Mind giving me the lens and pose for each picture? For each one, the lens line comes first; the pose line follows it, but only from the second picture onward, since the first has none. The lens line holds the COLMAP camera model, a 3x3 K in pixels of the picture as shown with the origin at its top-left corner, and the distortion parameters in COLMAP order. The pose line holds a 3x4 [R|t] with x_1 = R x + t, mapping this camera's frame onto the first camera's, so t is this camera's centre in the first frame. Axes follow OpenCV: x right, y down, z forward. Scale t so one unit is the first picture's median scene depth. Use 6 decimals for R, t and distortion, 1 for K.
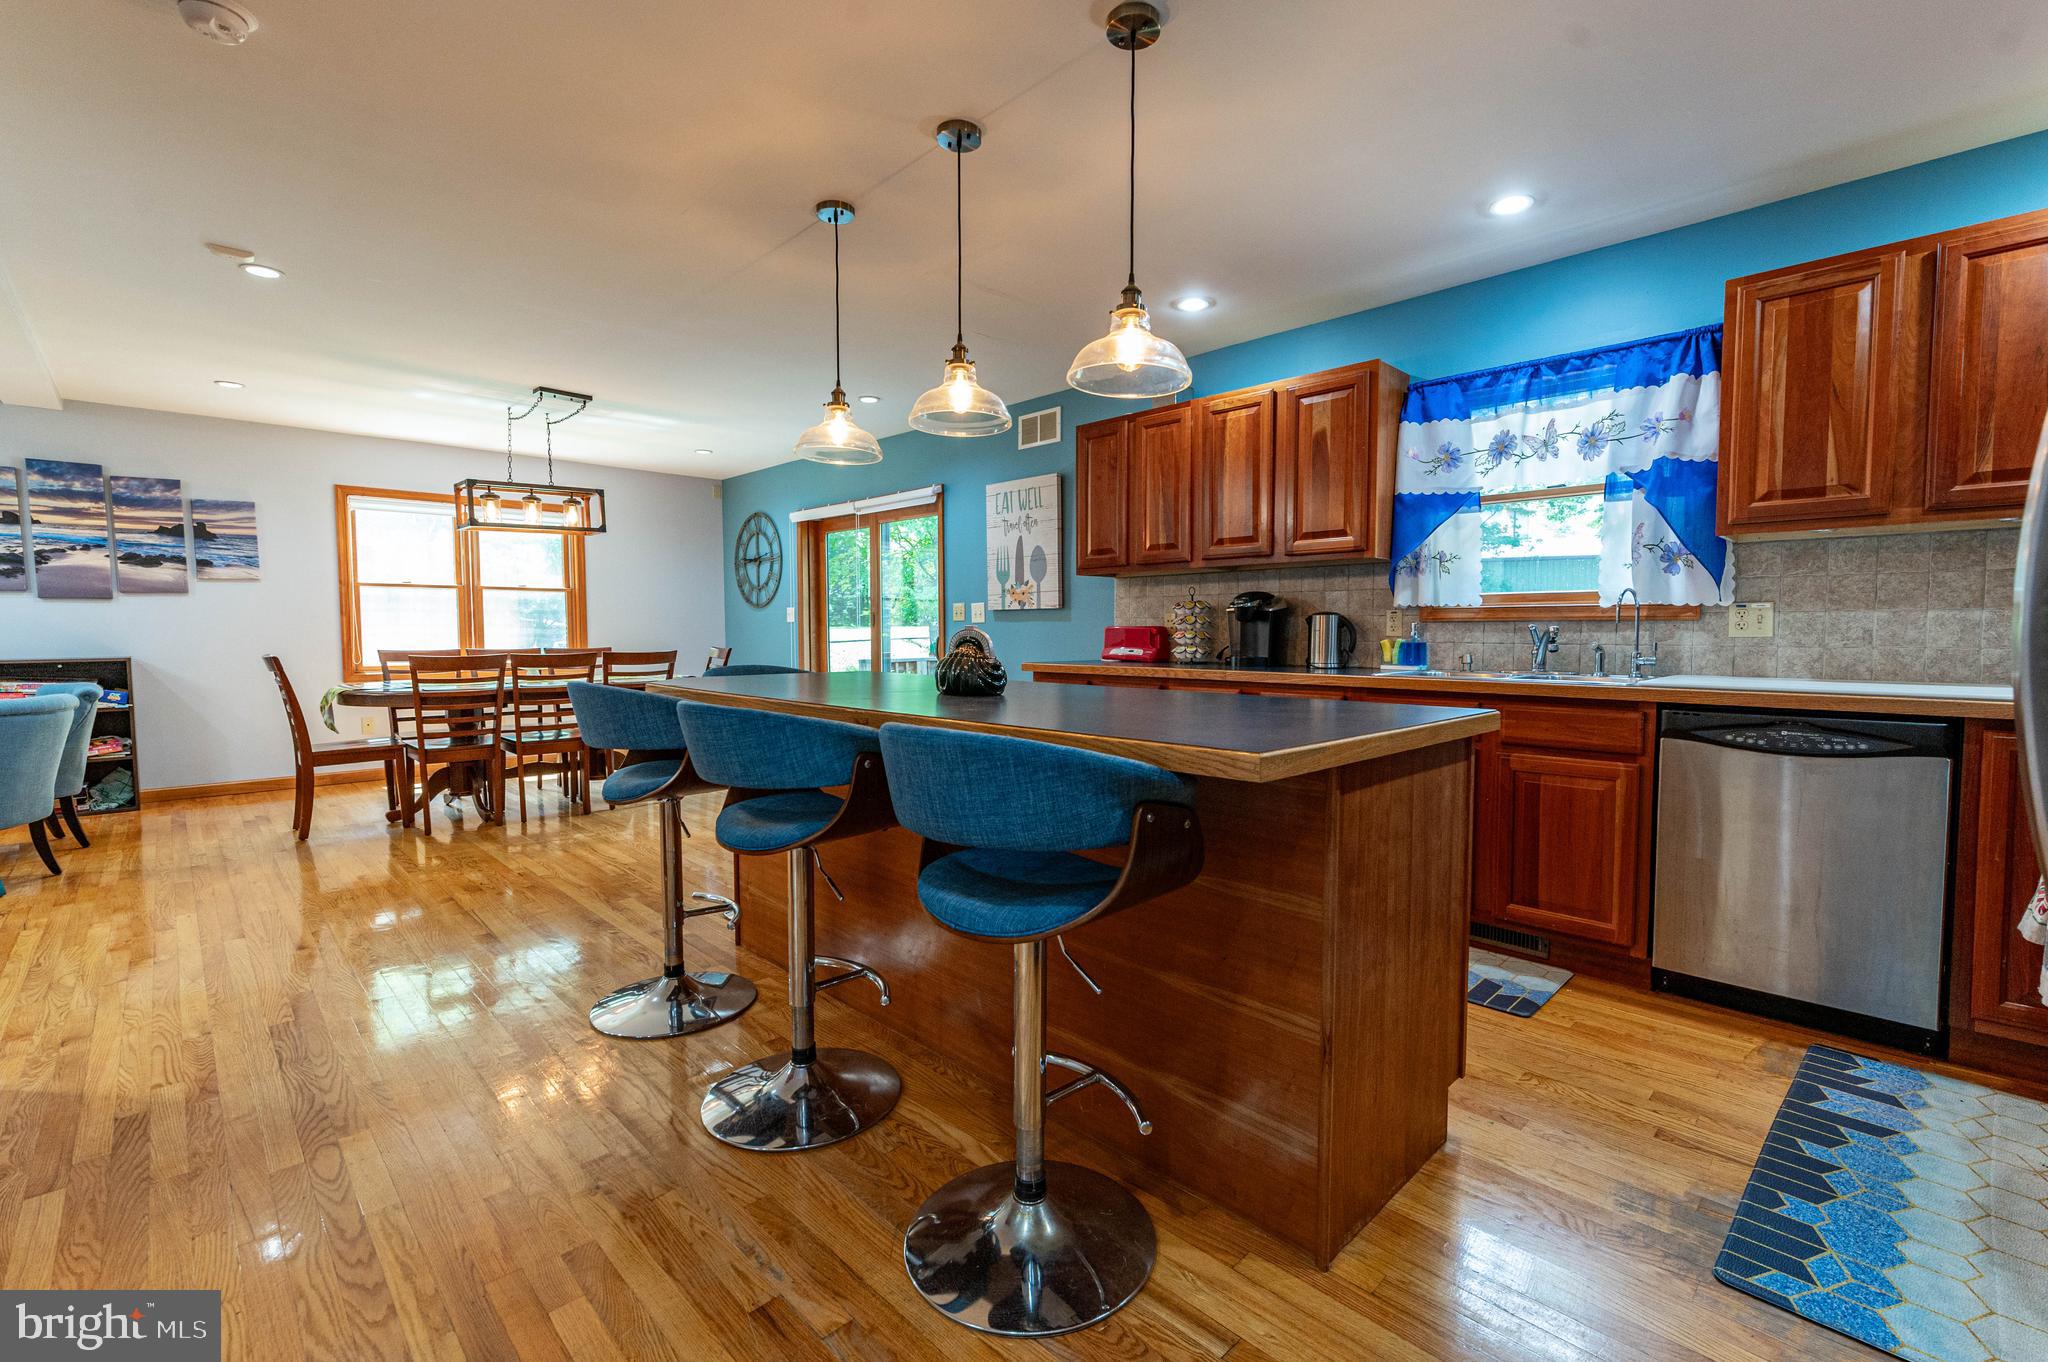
lens RADIAL K [[875.7, 0, 1047.1], [0, 875.7, 673.3], [0, 0, 1]] dist [-0.000118, 0.000299]
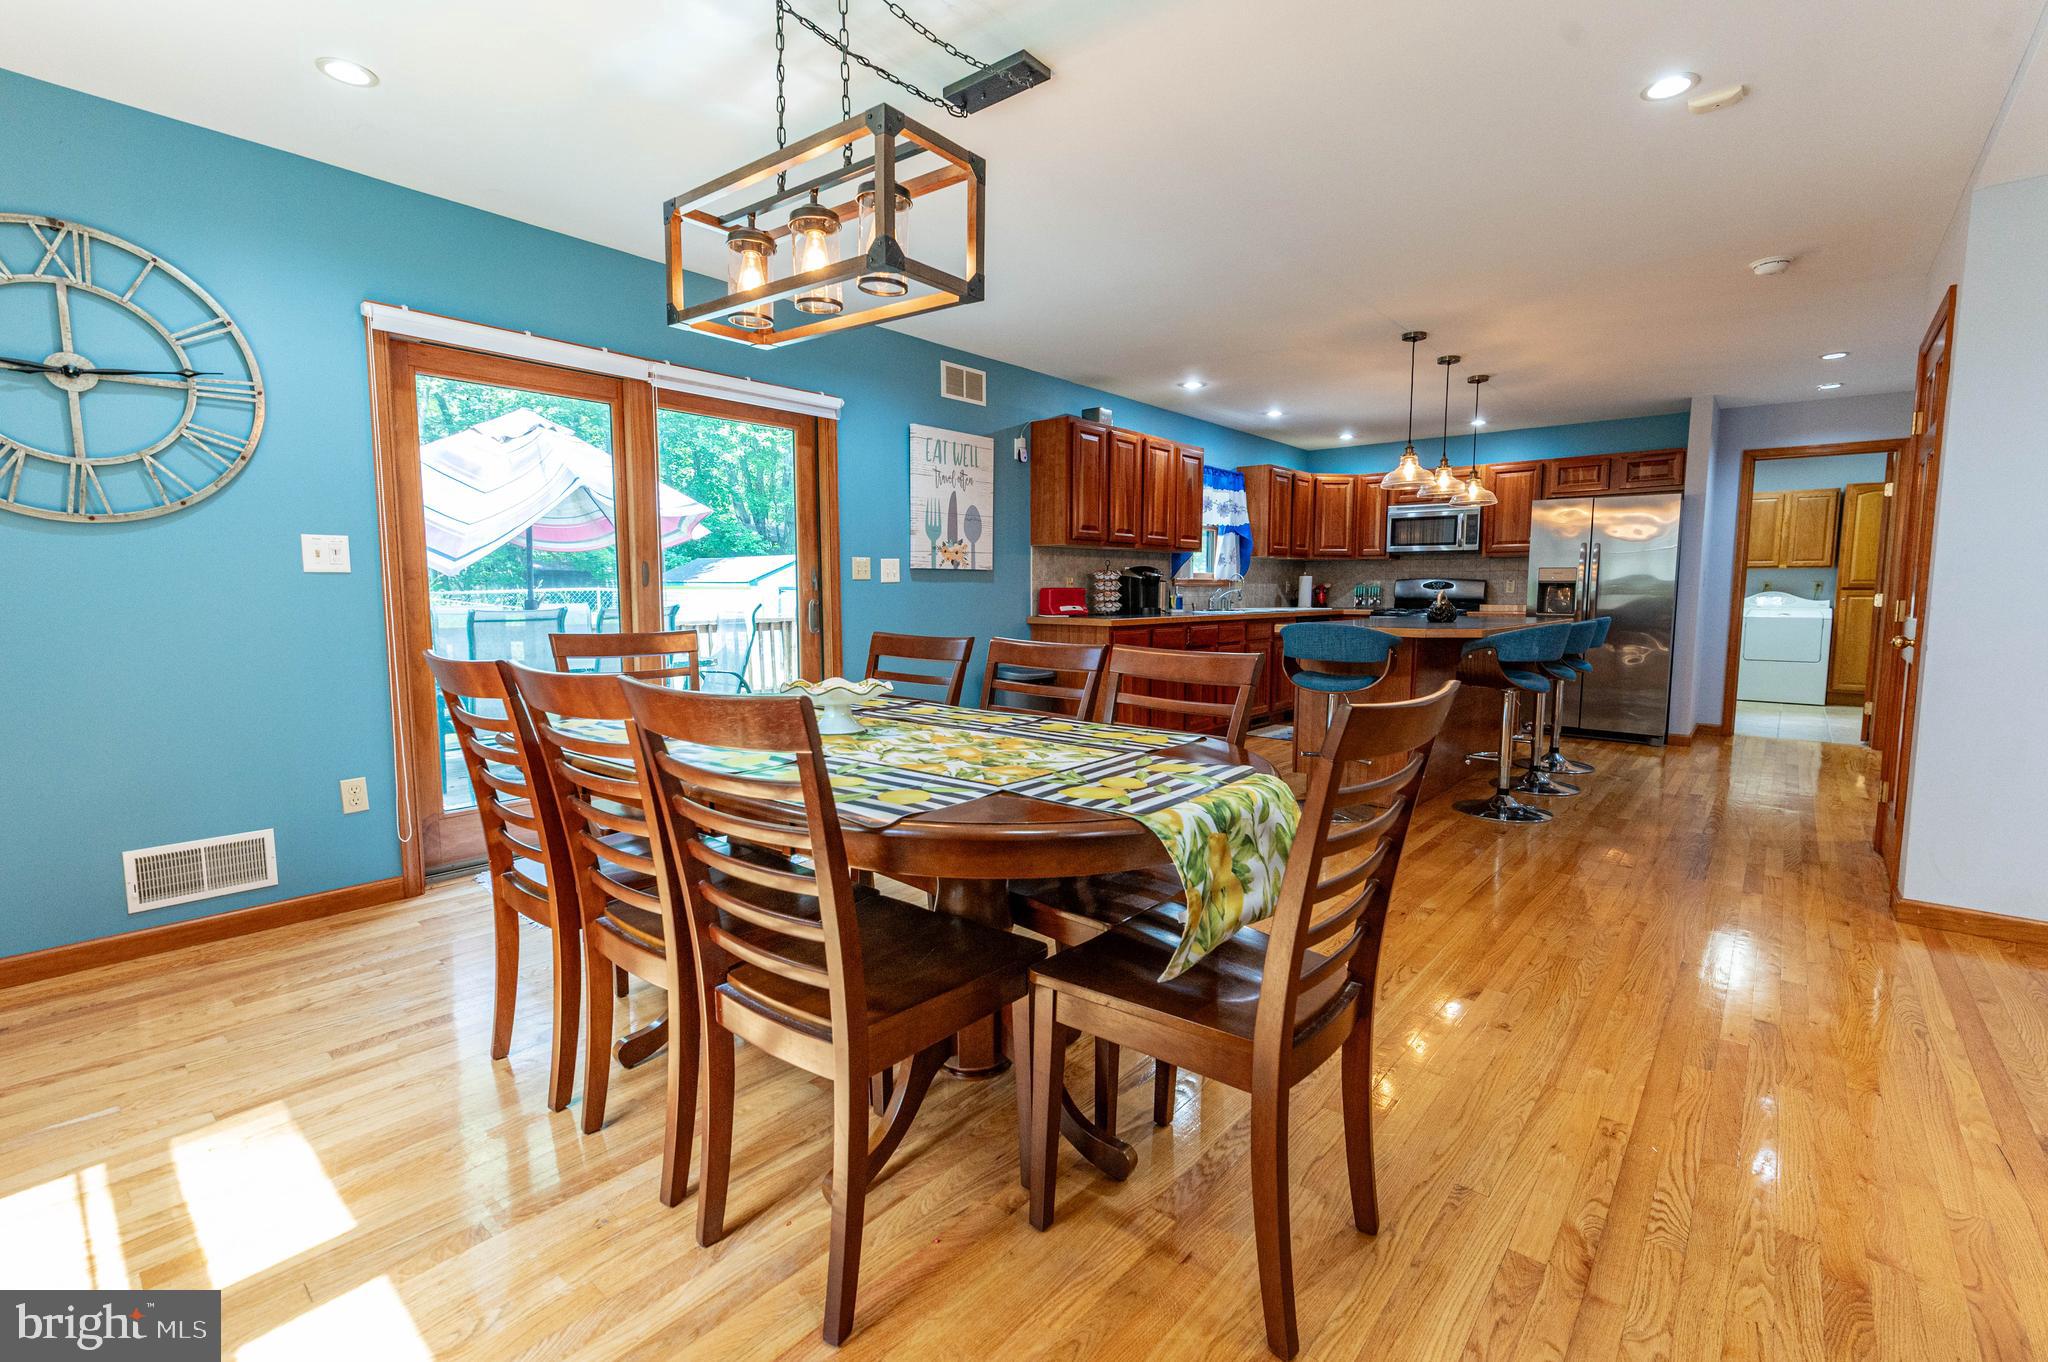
lens RADIAL K [[868.1, 0, 1051.3], [0, 868.1, 669.6], [0, 0, 1]] dist [0.000725, 0.000002]
pose [[-0.074486, -0.092701, 0.992904, -0.965239], [0.048462, 0.994157, 0.096454, -0.049659], [-0.996044, 0.055302, -0.069559, 0.948487]]
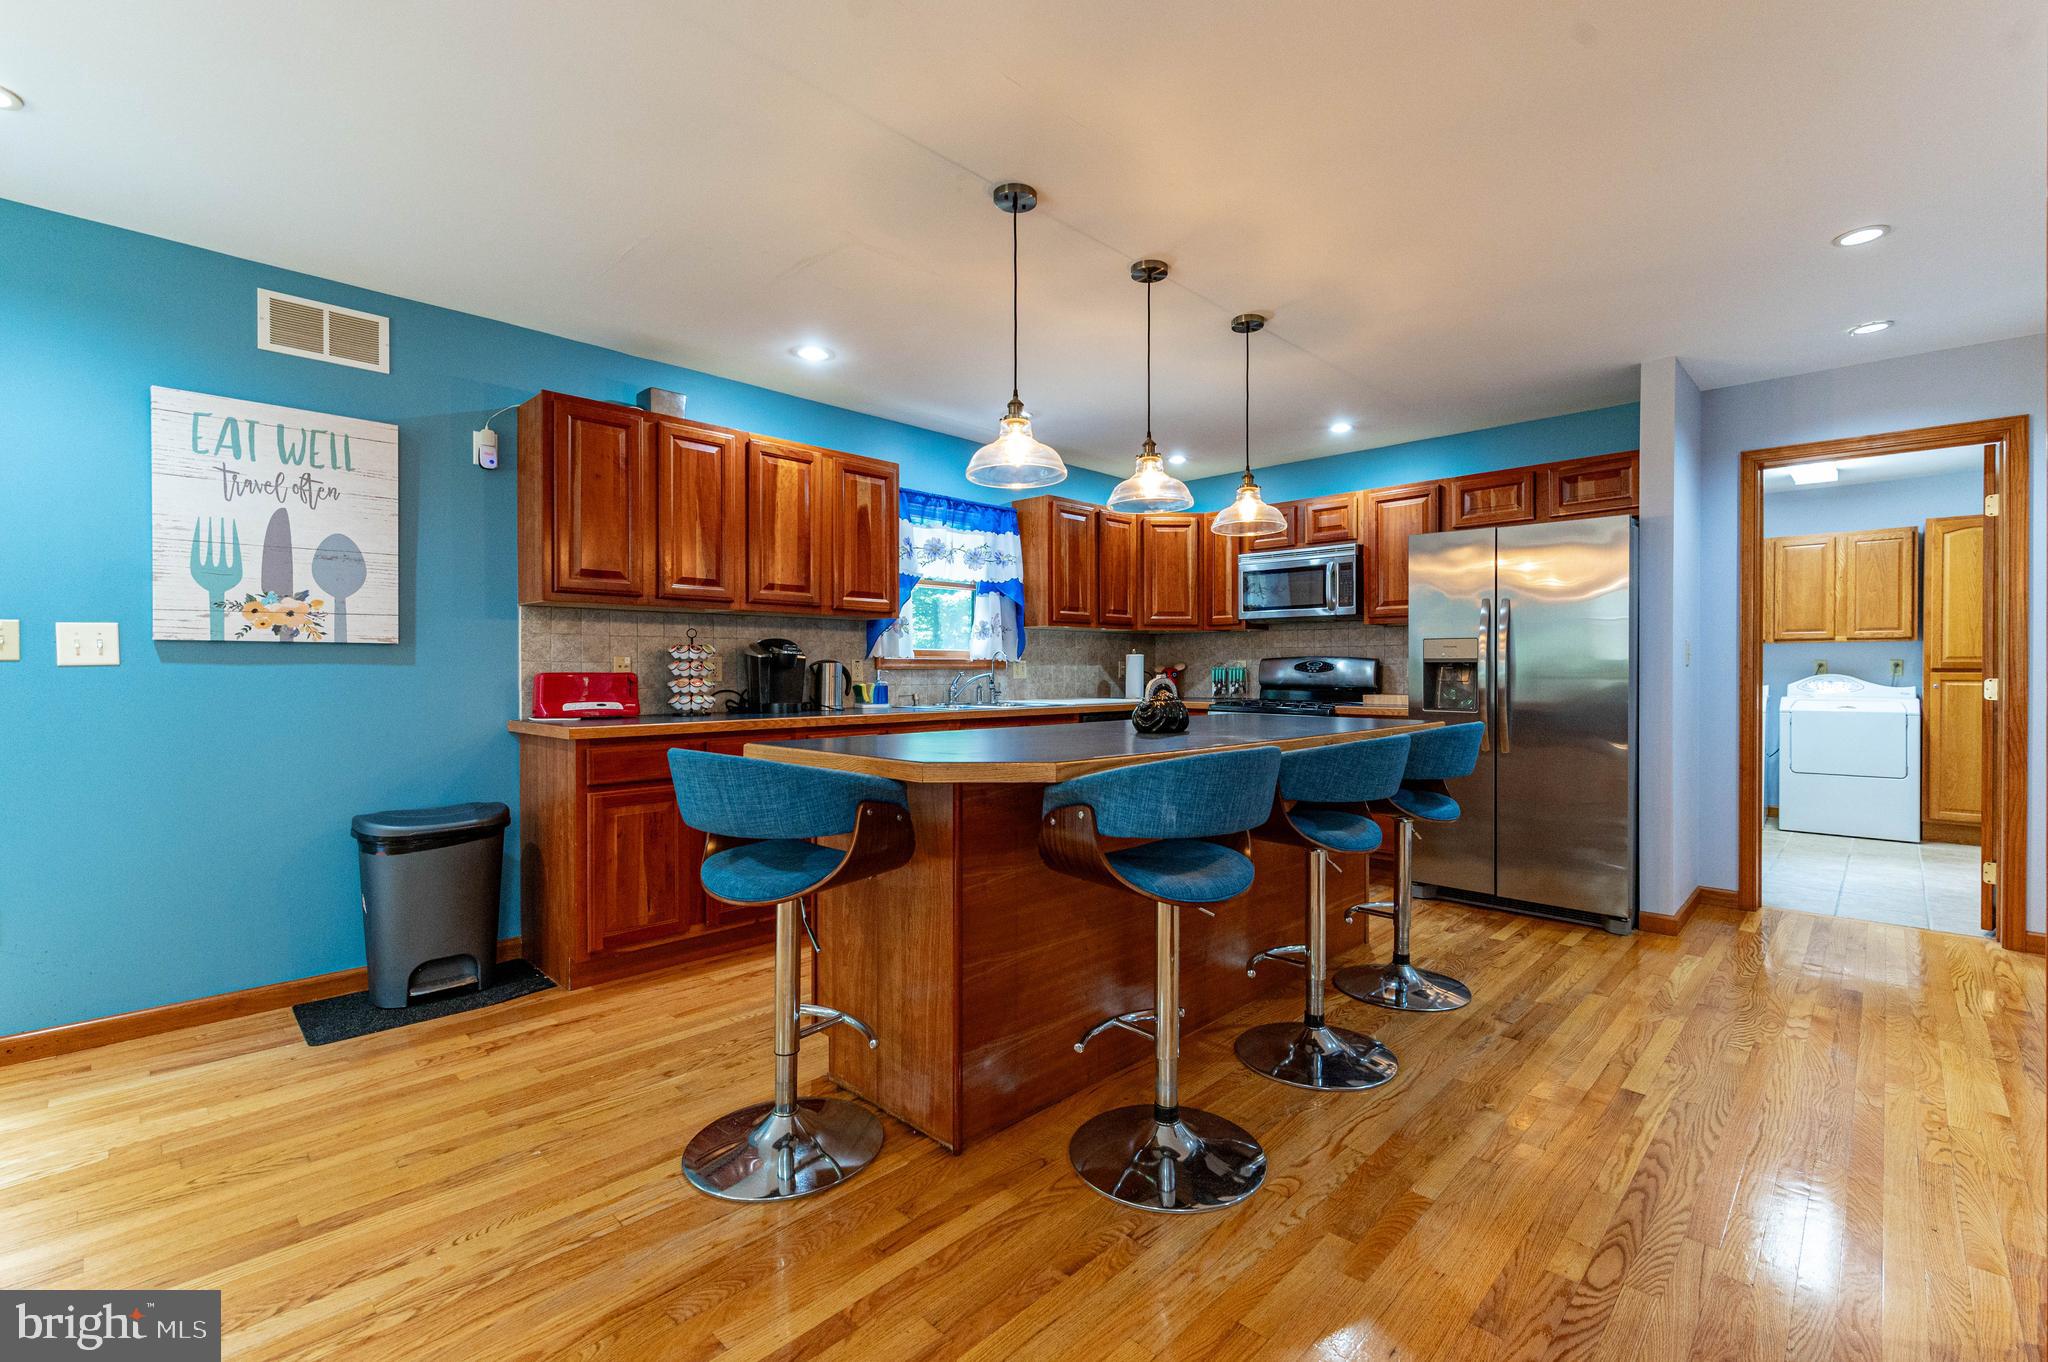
lens RADIAL K [[875.7, 0, 1047.1], [0, 875.7, 673.3], [0, 0, 1]] dist [-0.000118, 0.000299]
pose [[-0.012705, -0.003181, 0.999914, -0.573470], [0.051118, 0.998685, 0.003826, -0.030334], [-0.998612, 0.051162, -0.012526, 0.519625]]
